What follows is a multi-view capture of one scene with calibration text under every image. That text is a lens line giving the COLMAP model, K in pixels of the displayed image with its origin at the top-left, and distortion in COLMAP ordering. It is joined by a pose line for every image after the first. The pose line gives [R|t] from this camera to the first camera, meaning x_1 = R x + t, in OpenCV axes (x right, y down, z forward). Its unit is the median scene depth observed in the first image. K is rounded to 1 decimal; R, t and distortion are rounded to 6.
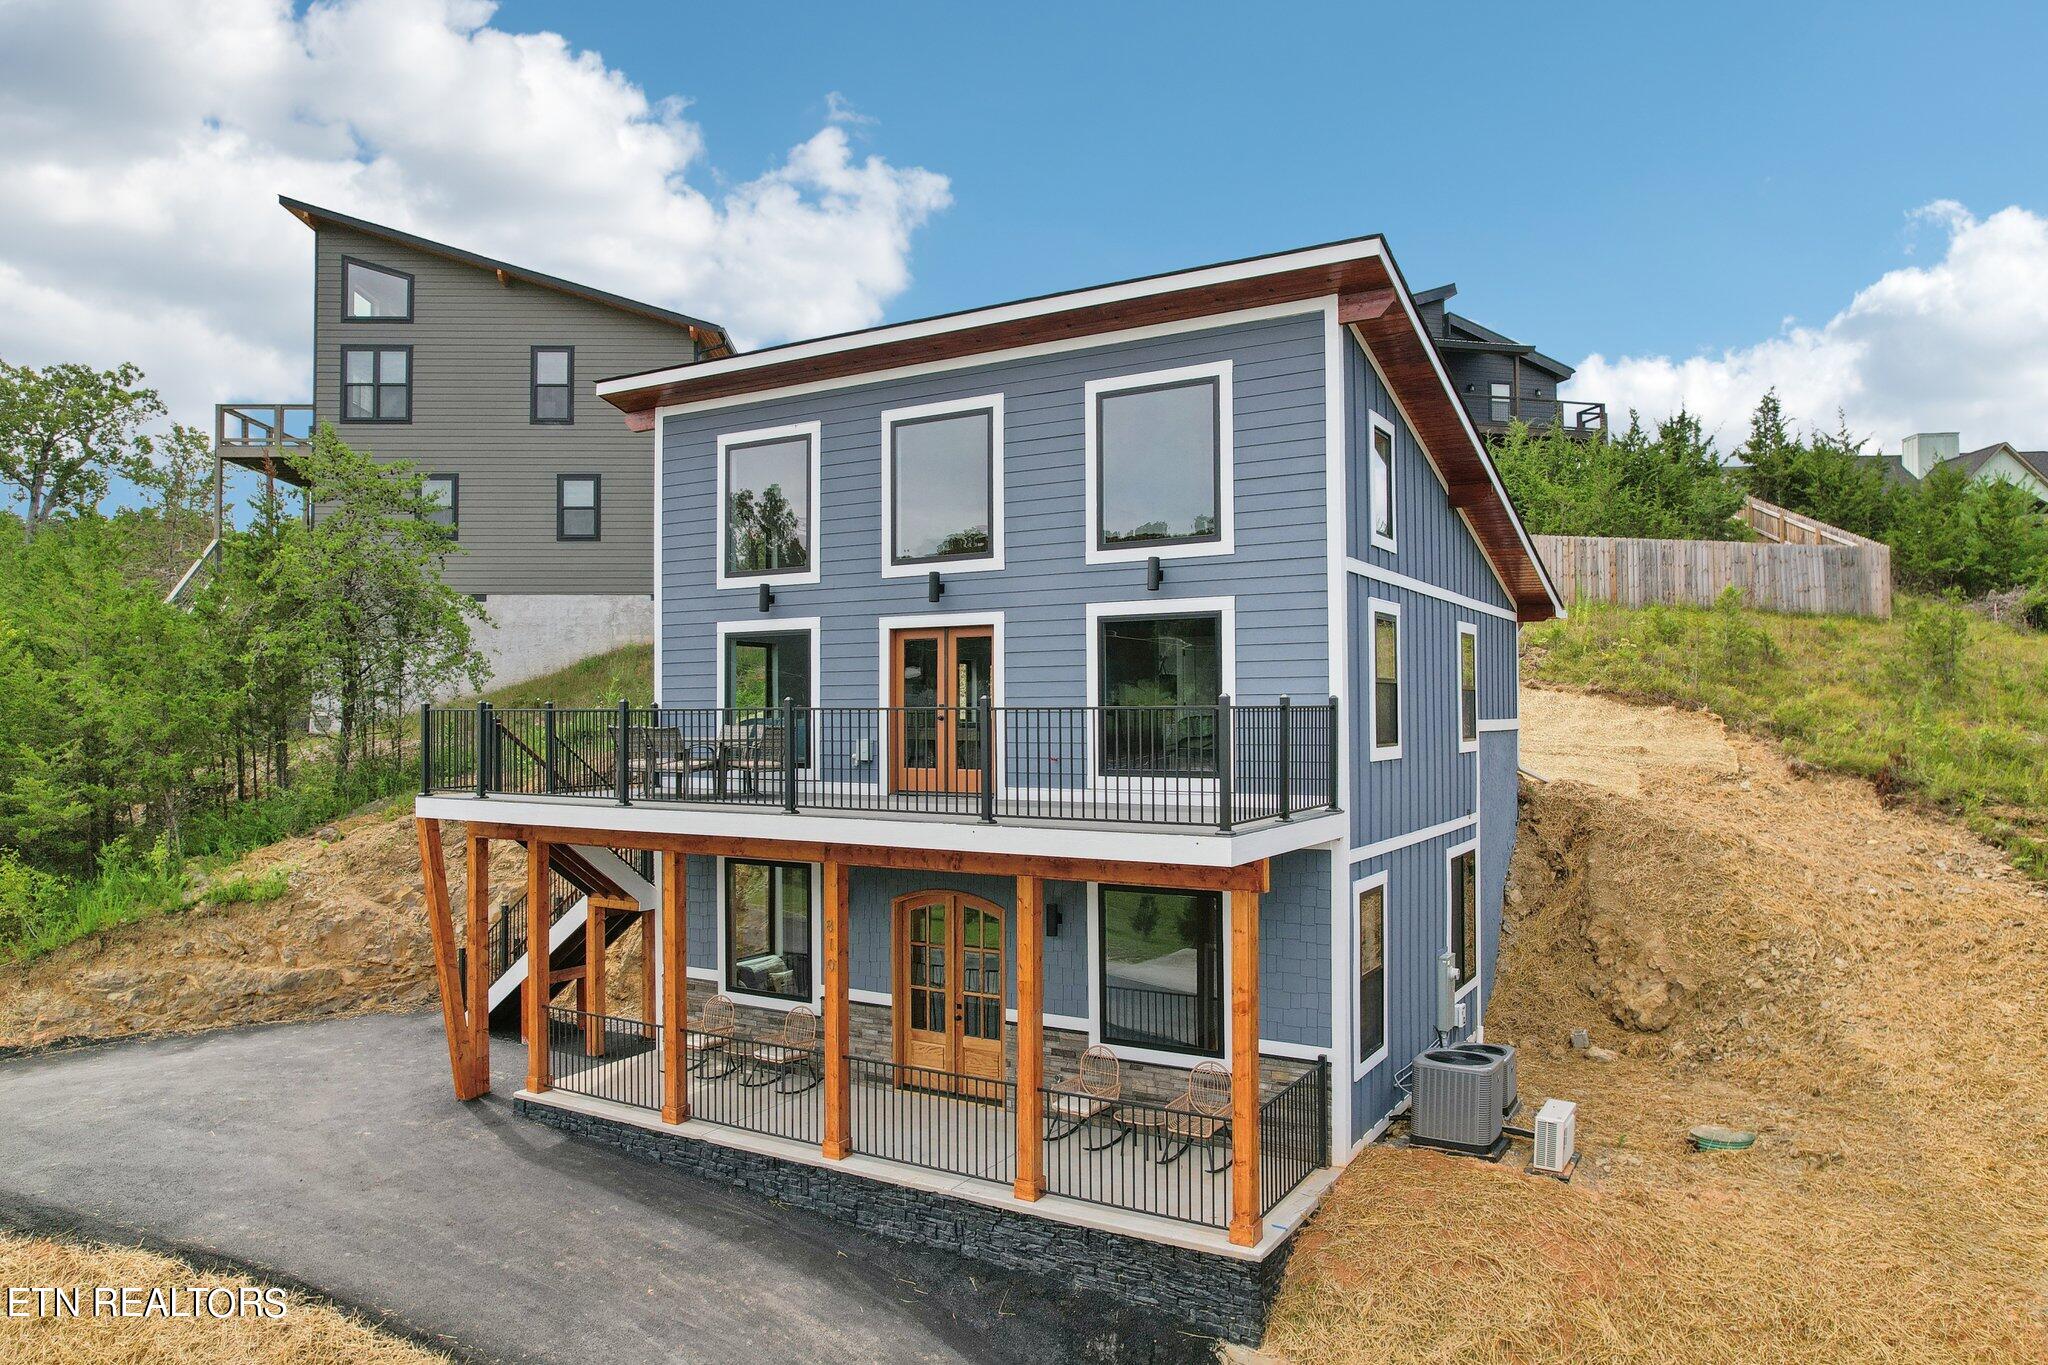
lens RADIAL K [[1350.9, 0, 1024.0], [0, 1350.9, 682.5], [0, 0, 1]] dist [-0.083800, 0.078594]
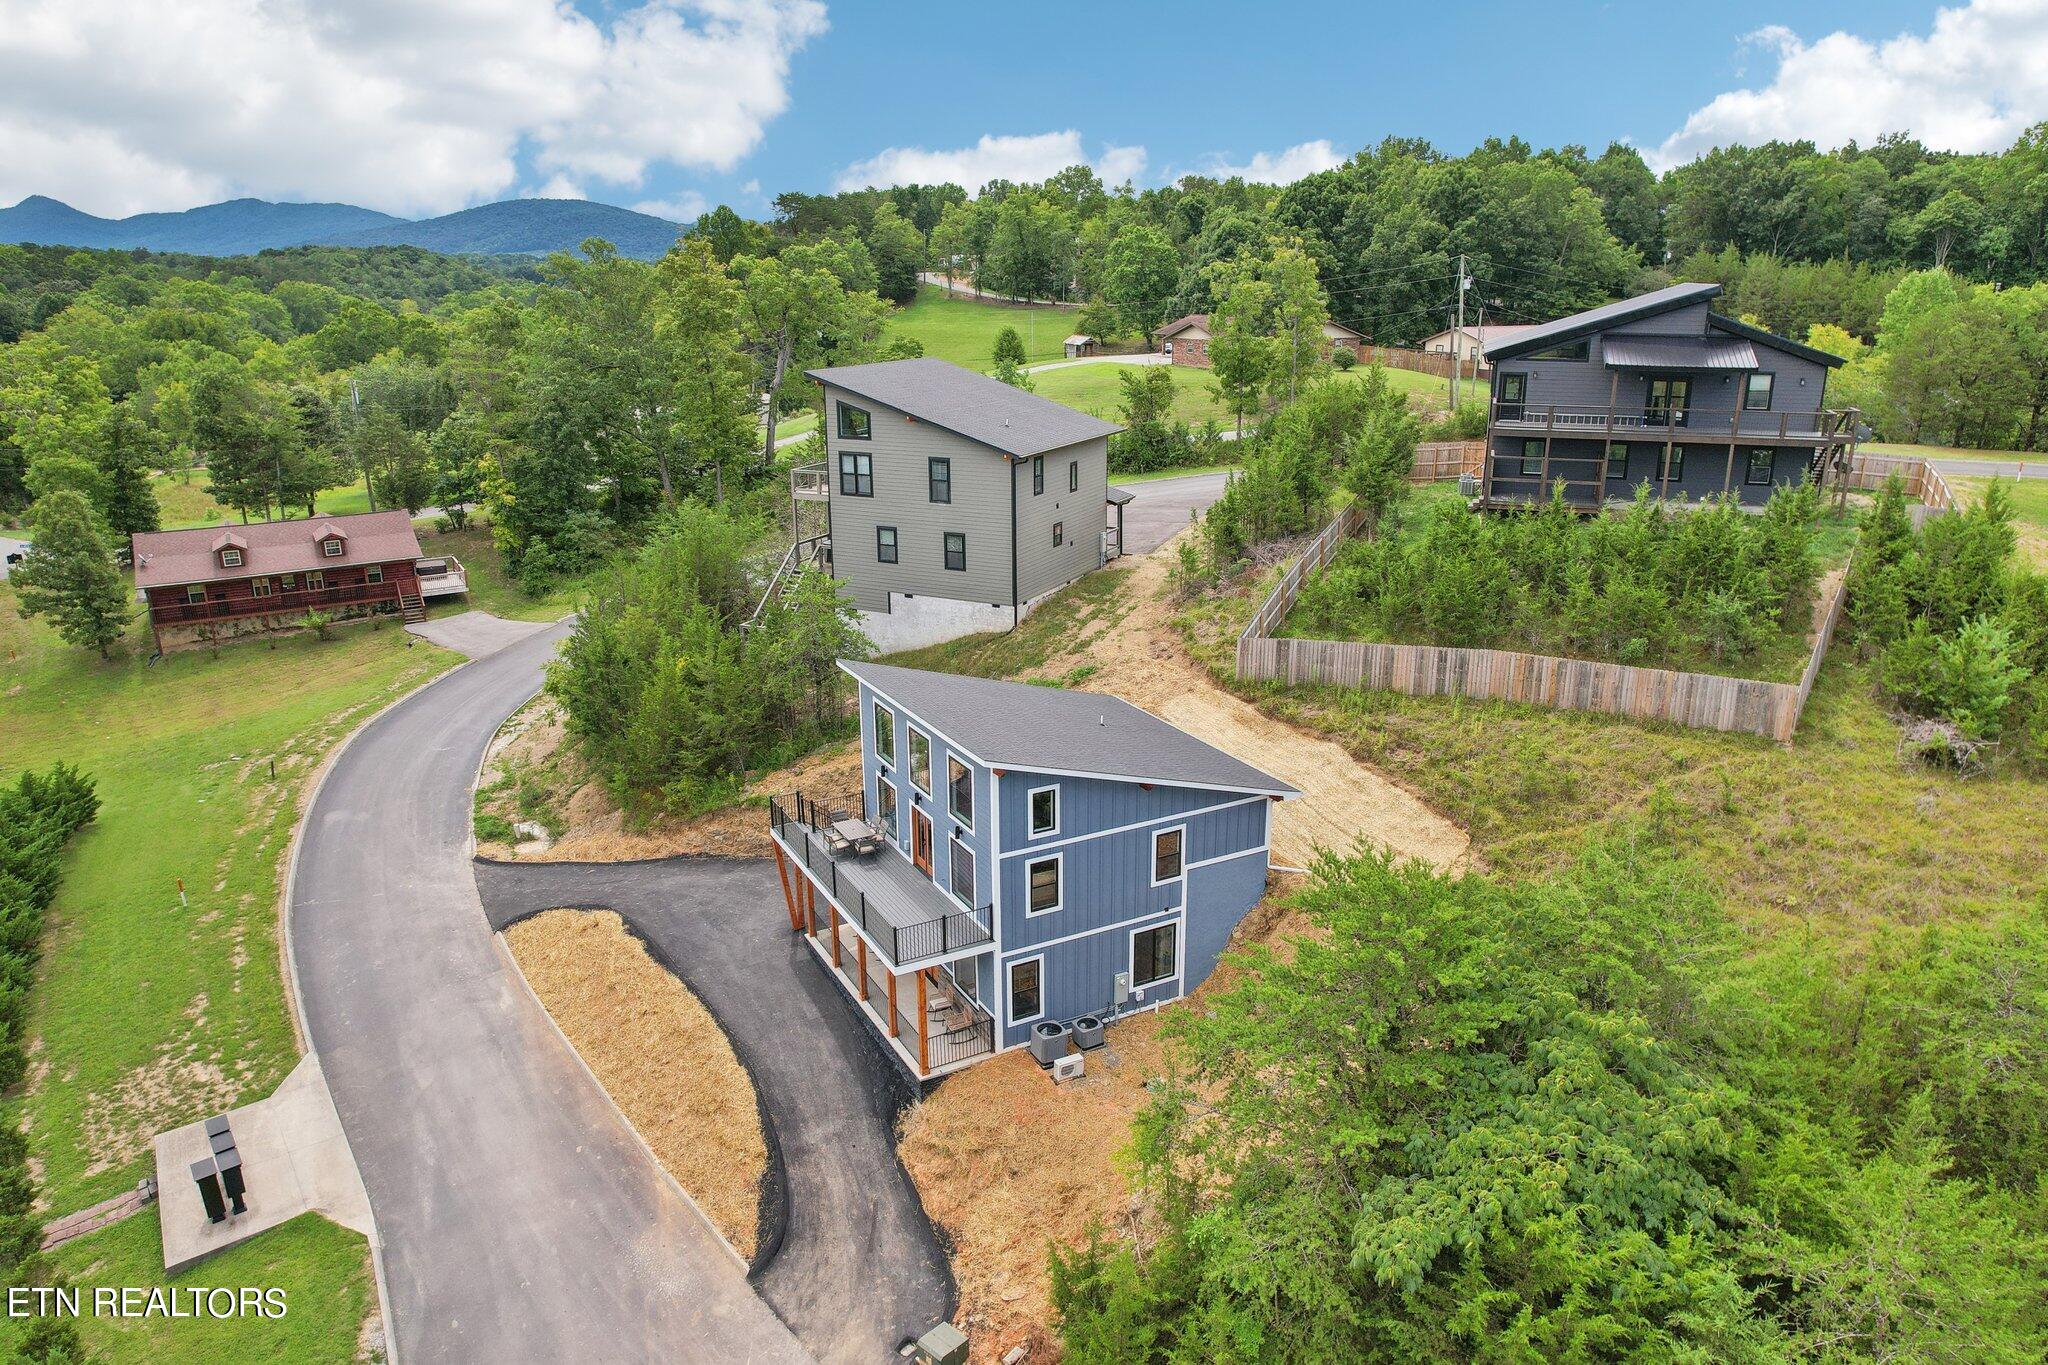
lens RADIAL K [[1350.9, 0, 1024.0], [0, 1350.9, 682.5], [0, 0, 1]] dist [-0.083800, 0.078594]
pose [[0.853346, 0.152453, -0.498556, 1.368244], [0.016191, 0.948078, 0.317626, -1.107108], [0.521093, -0.279117, 0.806570, -0.896589]]
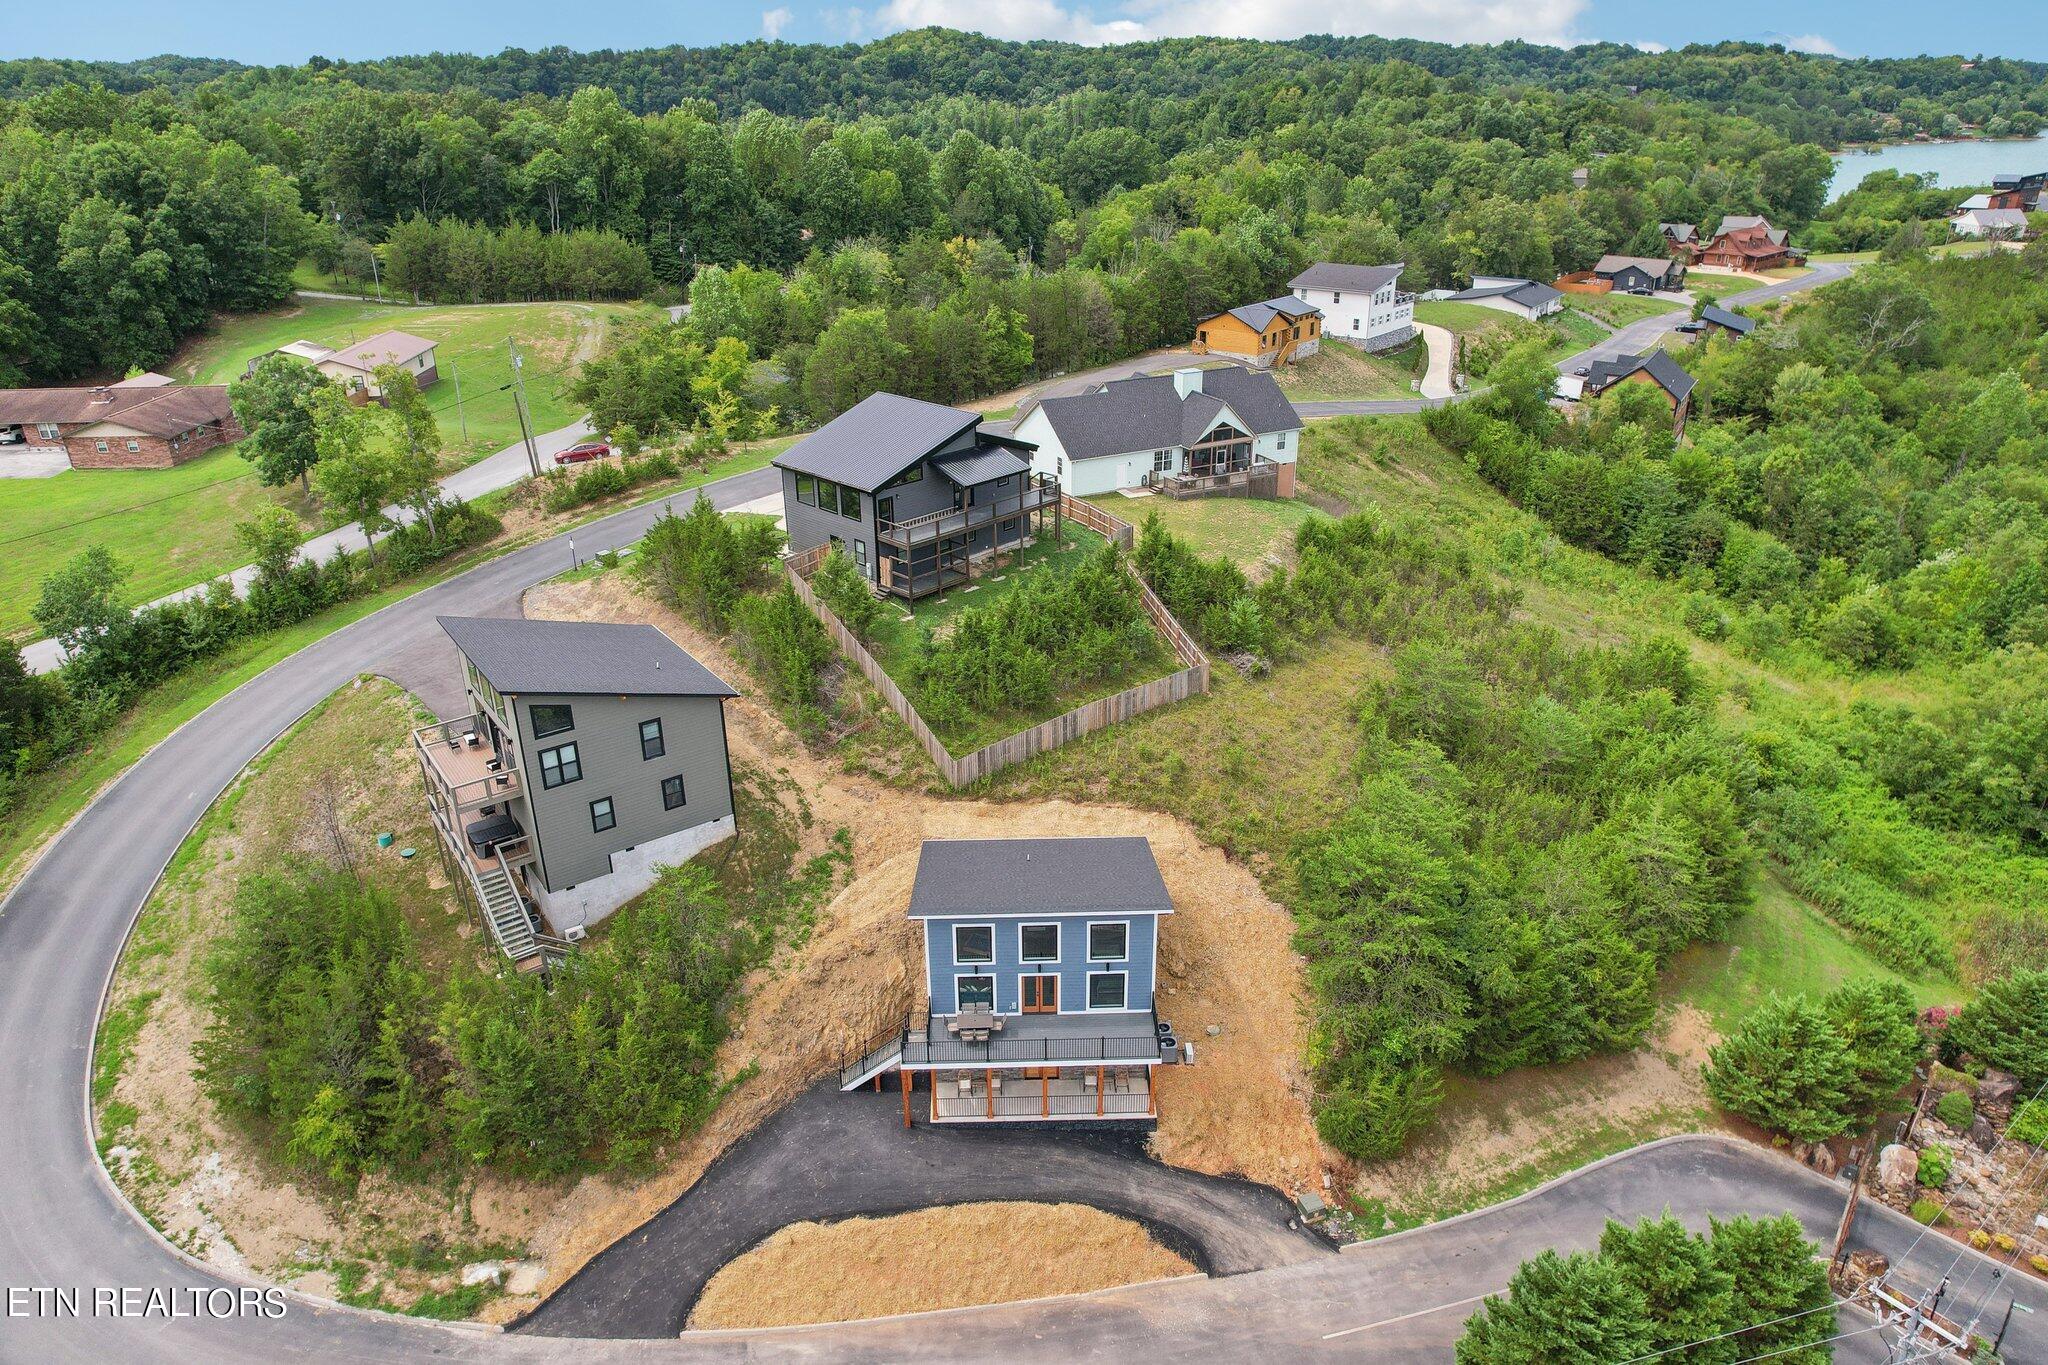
lens RADIAL K [[1350.9, 0, 1024.0], [0, 1350.9, 682.5], [0, 0, 1]] dist [-0.083800, 0.078594]
pose [[0.849127, -0.222407, 0.479081, -1.660772], [-0.007137, 0.902111, 0.431444, -2.320520], [-0.528140, -0.369770, 0.764420, -1.424880]]
